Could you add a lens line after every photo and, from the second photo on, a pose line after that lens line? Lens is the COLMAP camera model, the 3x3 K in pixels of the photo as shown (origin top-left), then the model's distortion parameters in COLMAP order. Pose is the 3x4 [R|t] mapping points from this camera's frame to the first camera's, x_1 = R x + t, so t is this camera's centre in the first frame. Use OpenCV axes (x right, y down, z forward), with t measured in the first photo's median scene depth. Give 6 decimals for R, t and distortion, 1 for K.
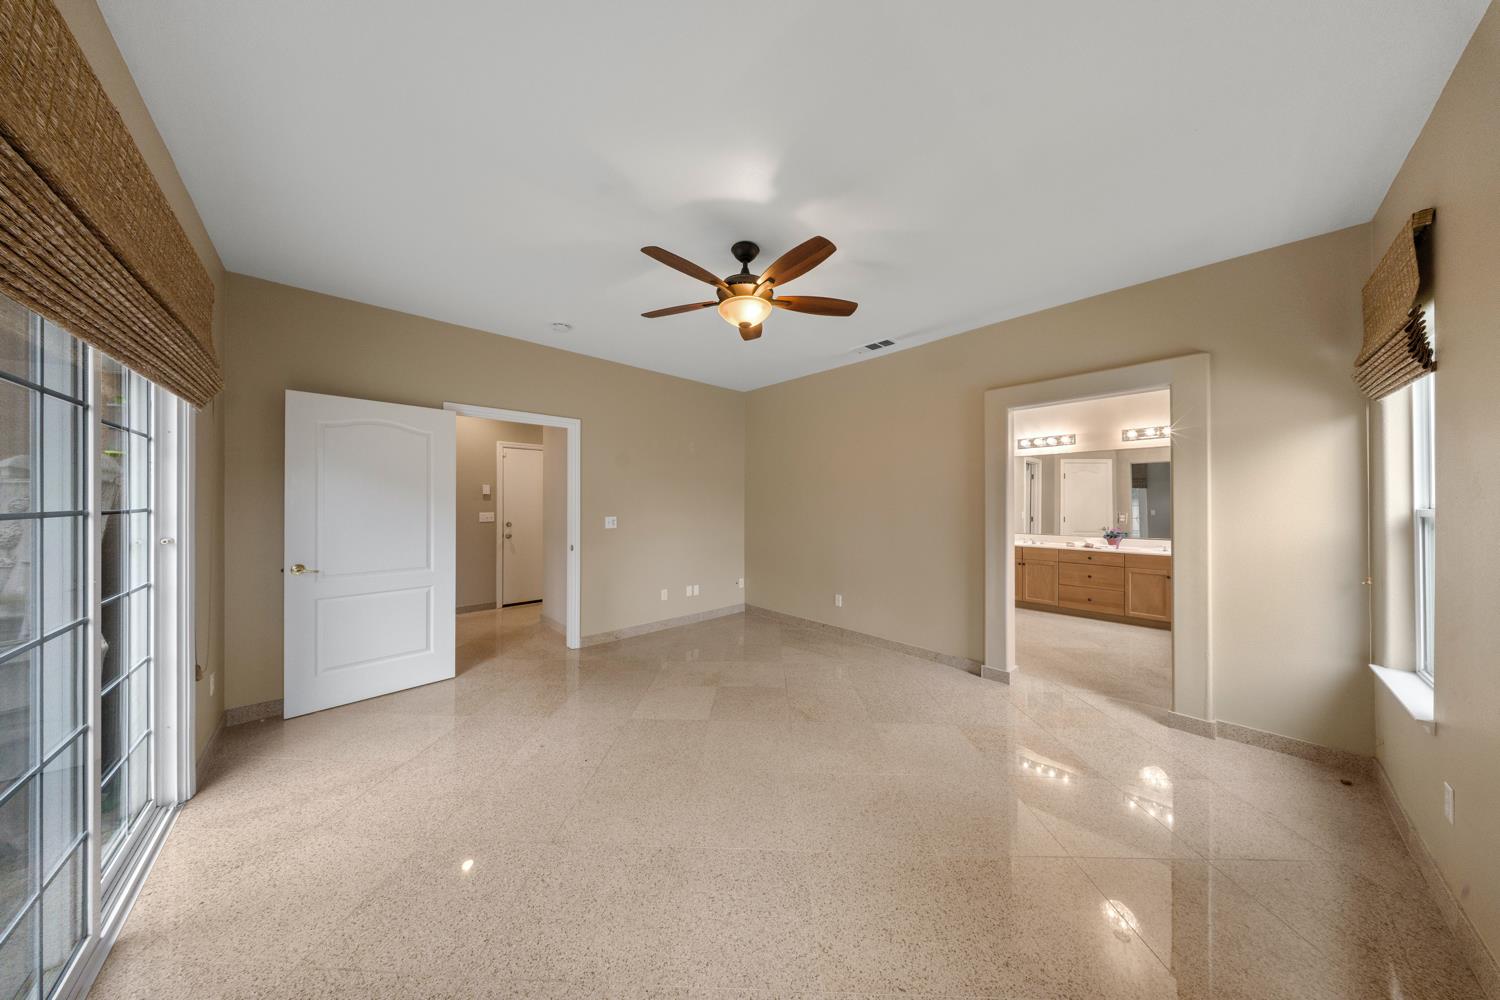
lens RADIAL K [[442.9, 0, 748.9], [0, 442.9, 494.4], [0, 0, 1]] dist [0.001615, 0.000134]
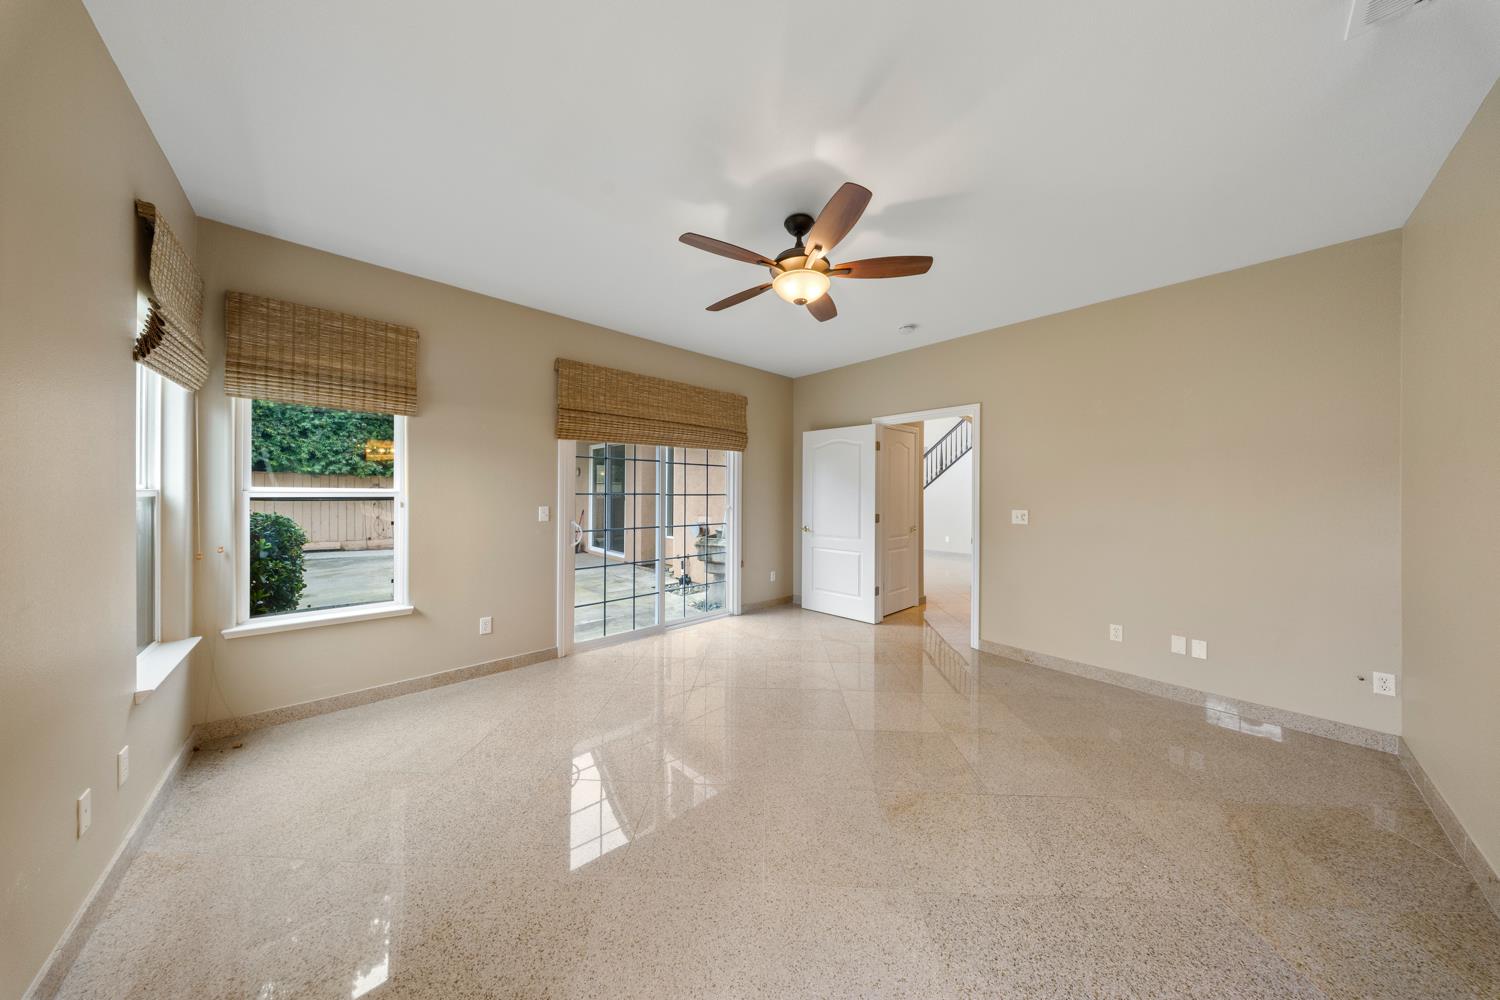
lens RADIAL K [[442.2, 0, 750.8], [0, 442.2, 491.5], [0, 0, 1]] dist [0.006187, 0.000092]
pose [[-0.003657, -0.006059, -0.999975, 0.732660], [0.012925, 0.999898, -0.006106, 0.019025], [0.999910, -0.012947, -0.003578, 0.706461]]
